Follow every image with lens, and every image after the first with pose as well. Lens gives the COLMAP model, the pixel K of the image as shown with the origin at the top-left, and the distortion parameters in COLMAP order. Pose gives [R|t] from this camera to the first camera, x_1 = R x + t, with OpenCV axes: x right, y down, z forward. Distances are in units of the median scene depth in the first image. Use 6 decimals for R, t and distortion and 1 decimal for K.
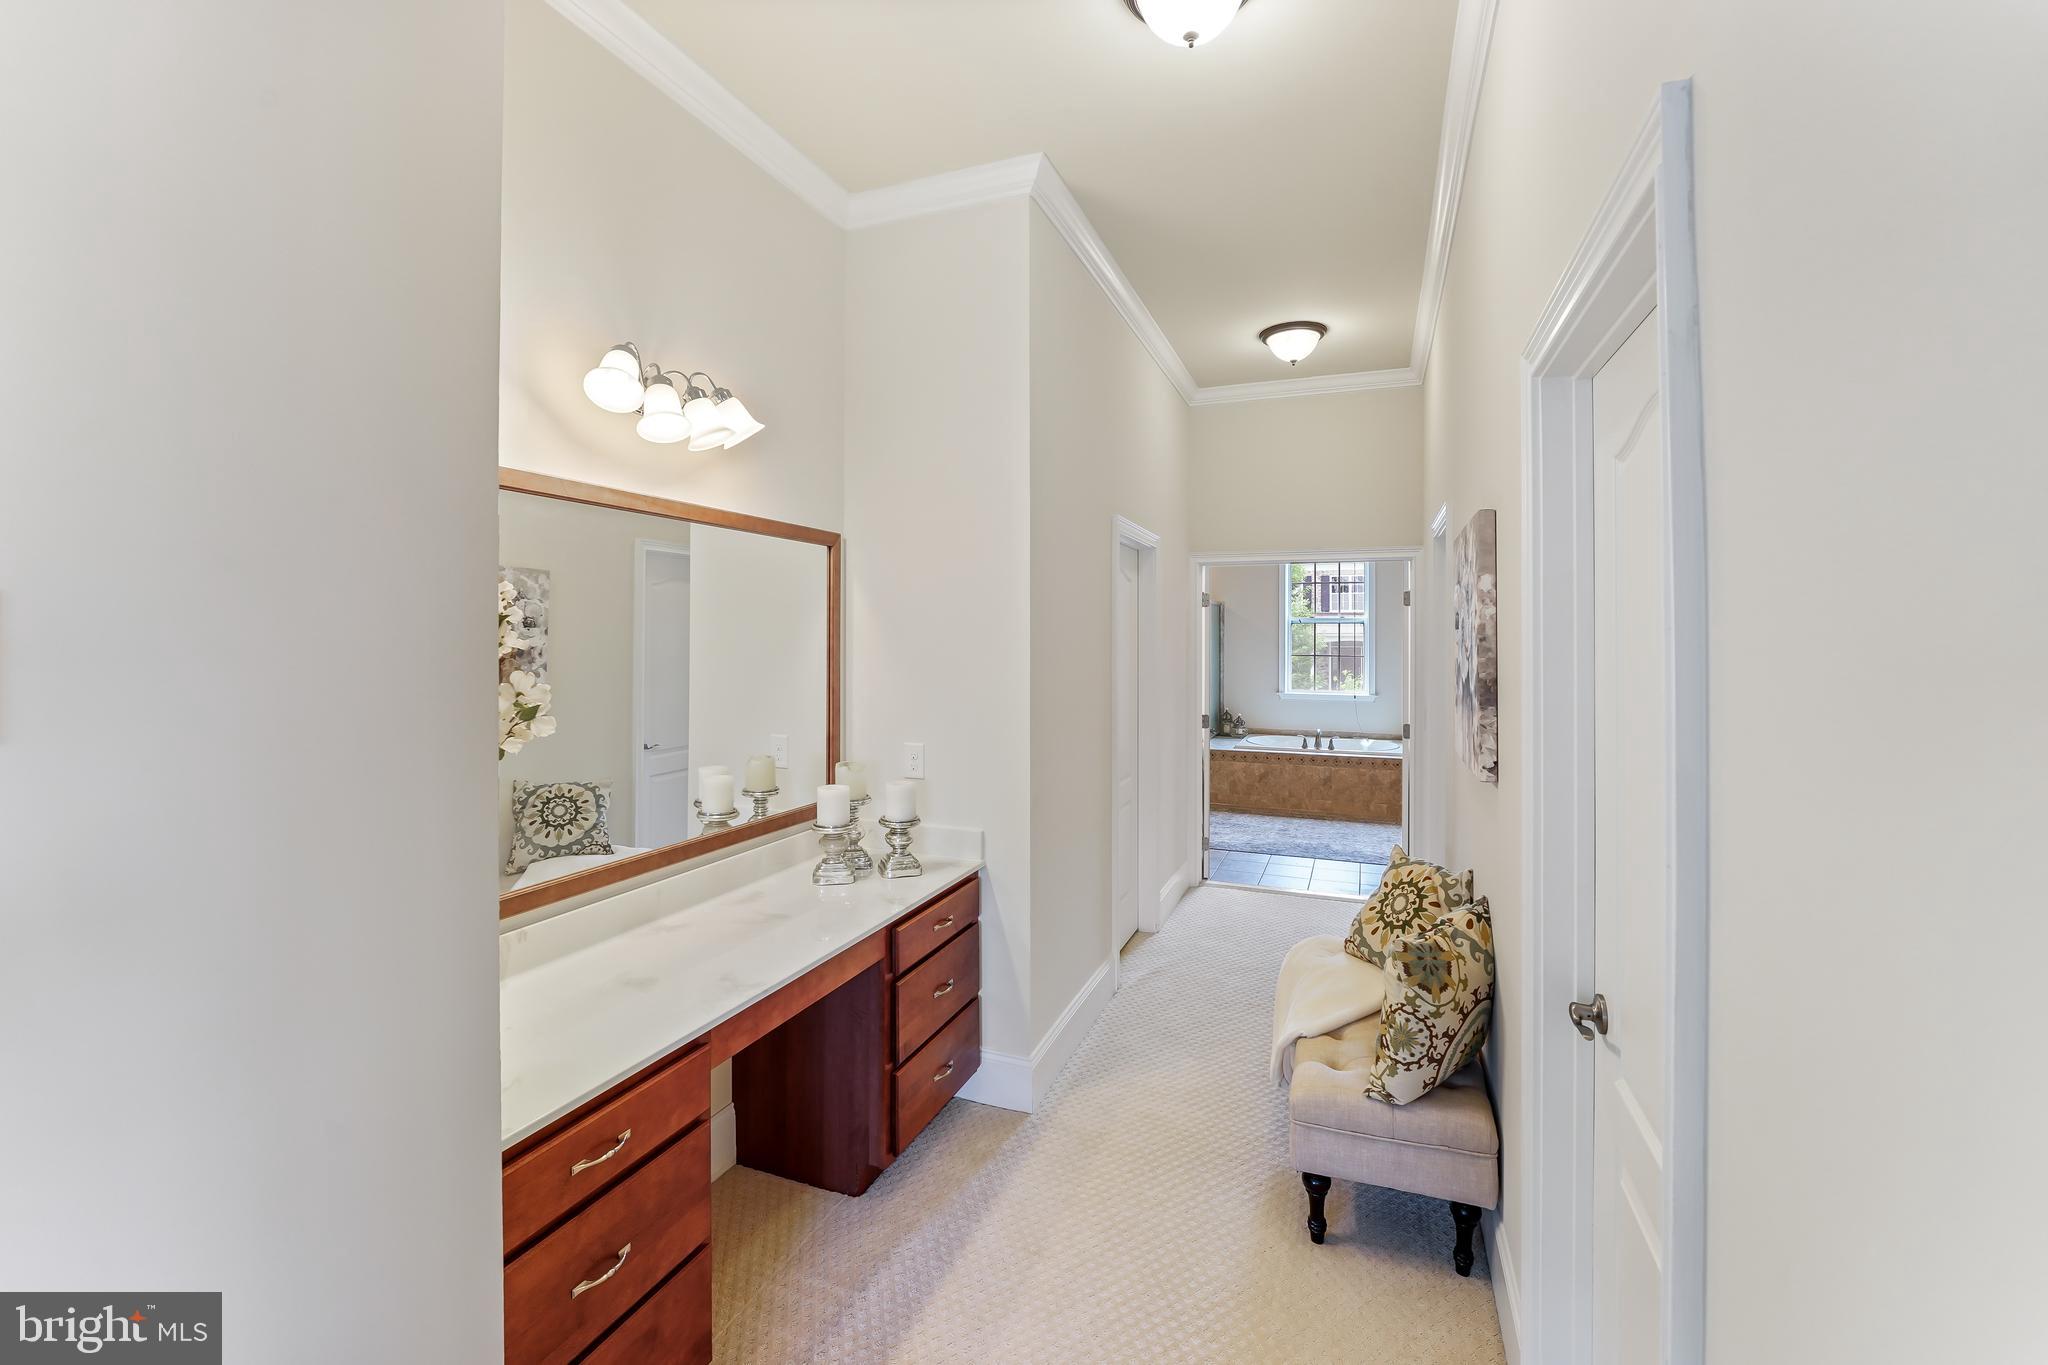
lens RADIAL K [[845.5, 0, 1047.0], [0, 845.5, 640.0], [0, 0, 1]] dist [-0.020472, 0.001846]
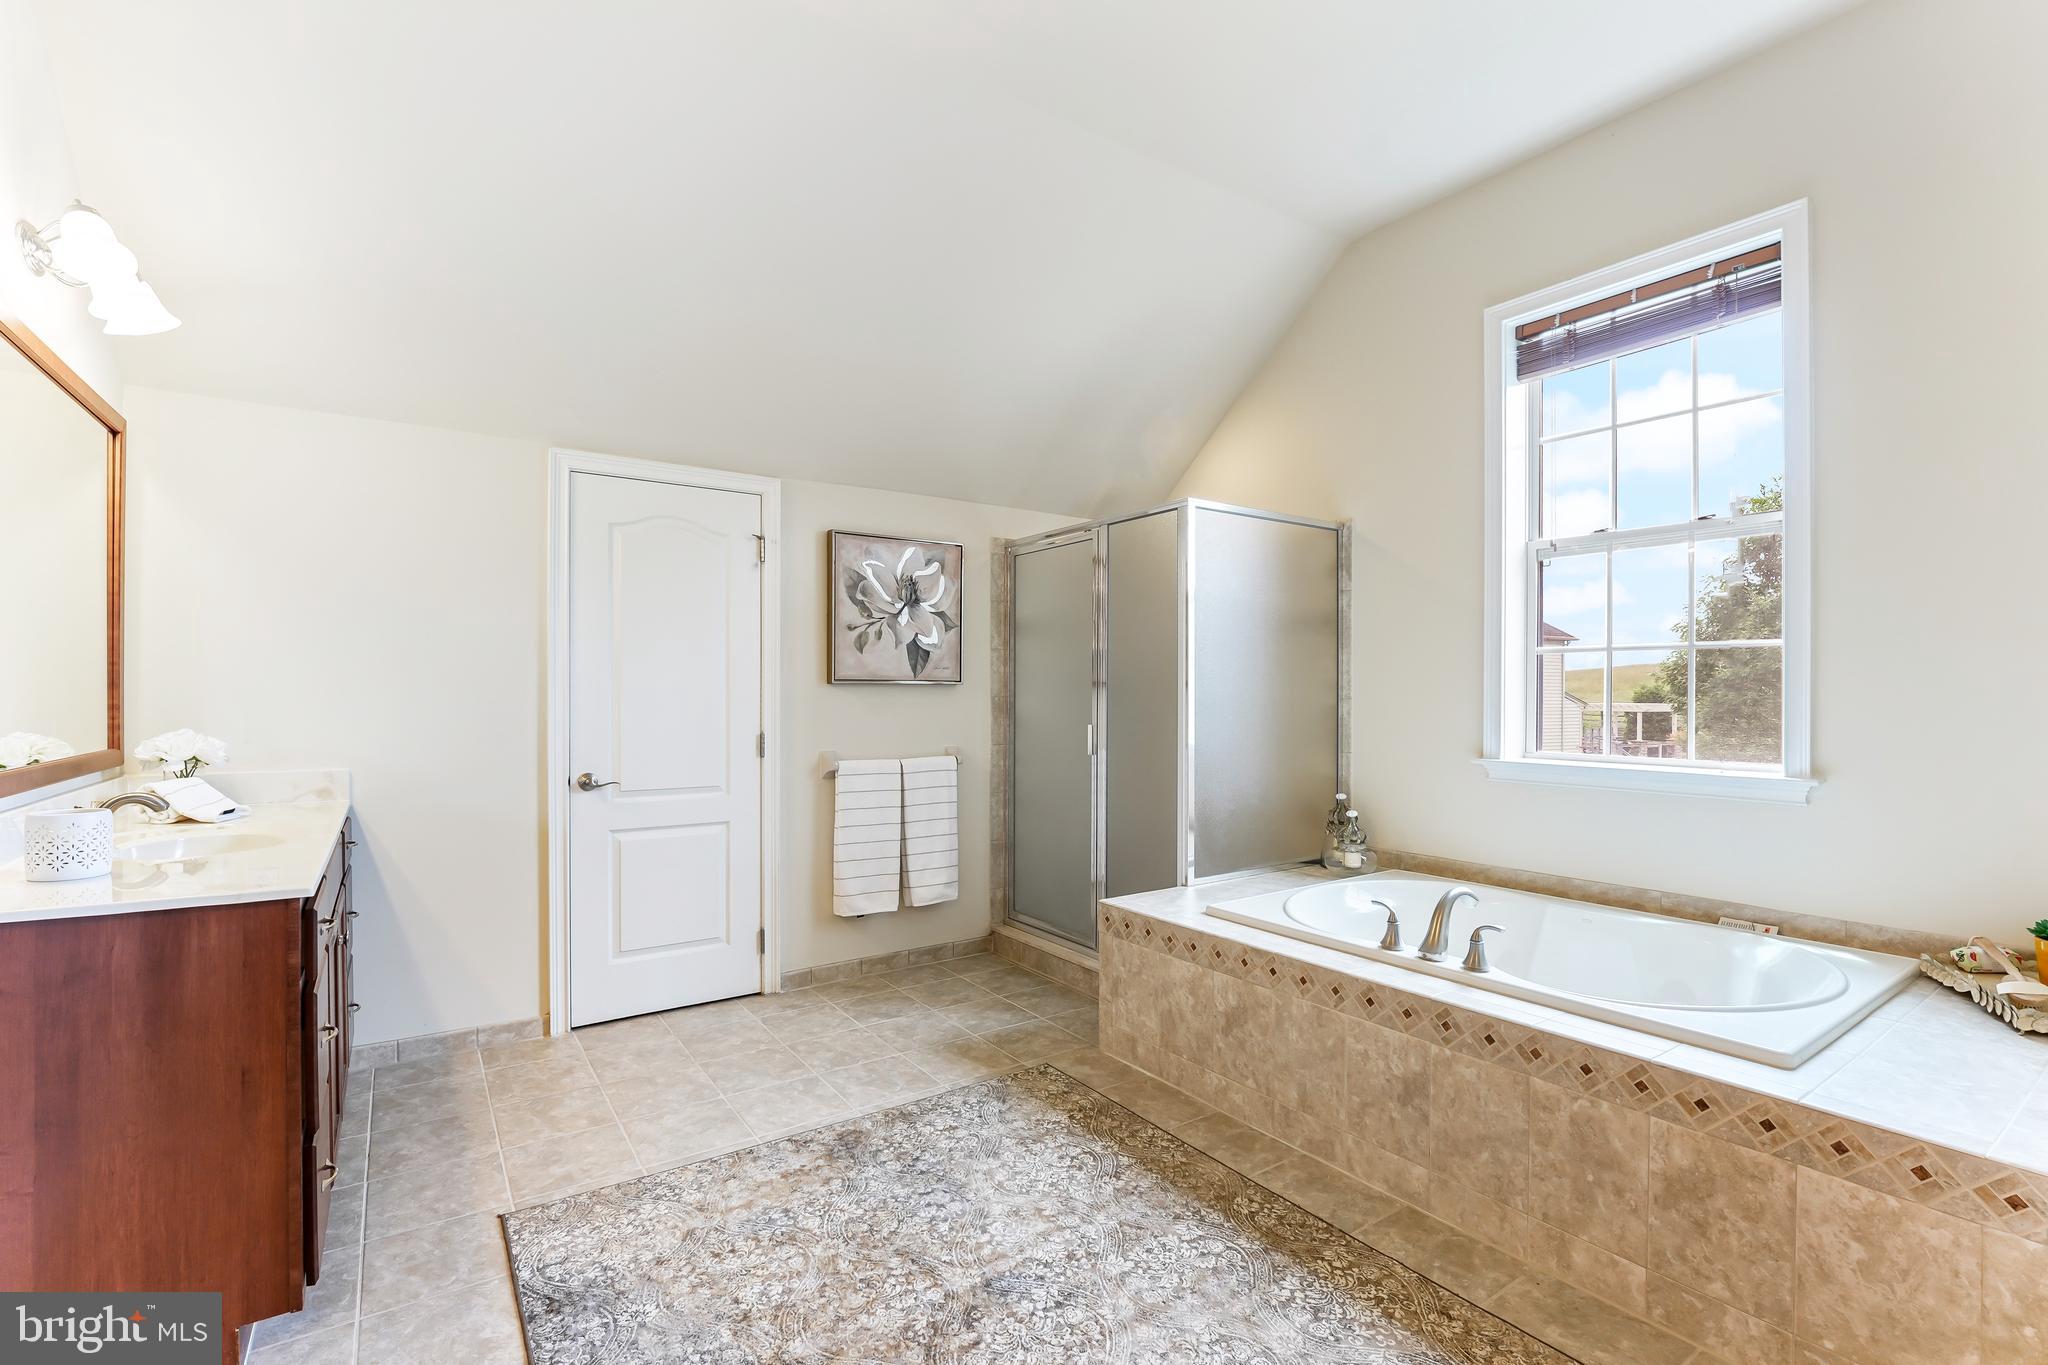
lens RADIAL K [[908.1, 0, 1006.4], [0, 908.1, 691.9], [0, 0, 1]] dist [-0.020423, 0.000922]
pose [[0.820305, -0.005372, -0.571901, 0.377129], [0.005833, 0.999982, -0.001026, 0.038622], [0.571896, -0.002494, 0.820322, 0.667331]]
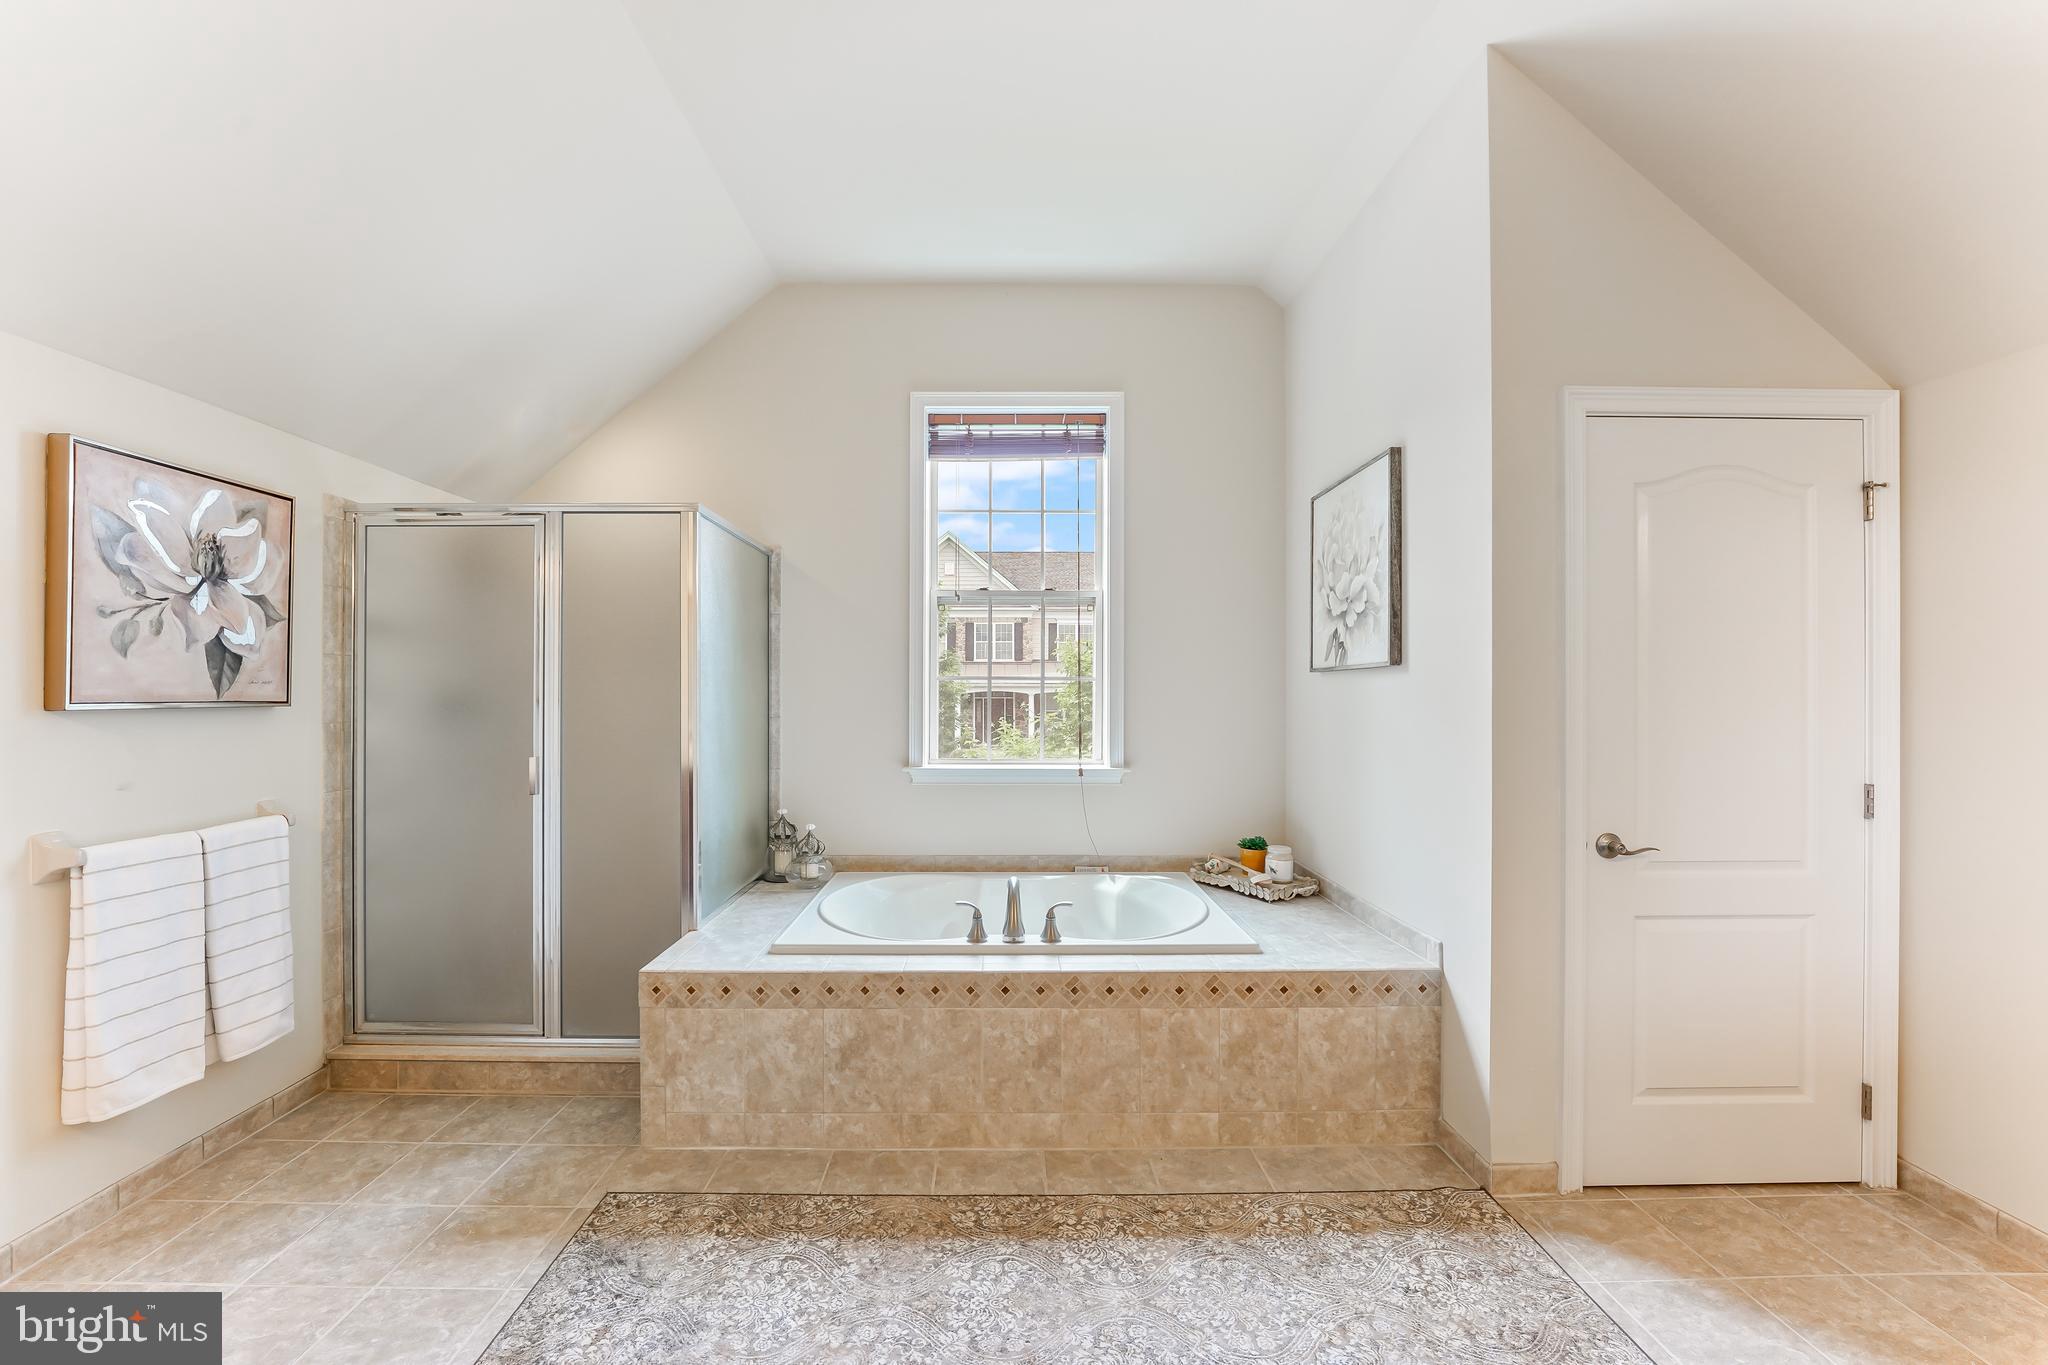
lens RADIAL K [[845.5, 0, 1014.3], [0, 845.5, 690.2], [0, 0, 1]] dist [-0.020472, 0.001846]
pose [[0.930549, -0.001831, 0.366162, 0.195996], [0.001983, 0.999998, -0.000038, 0.027596], [-0.366161, 0.000761, 0.930551, 0.680462]]
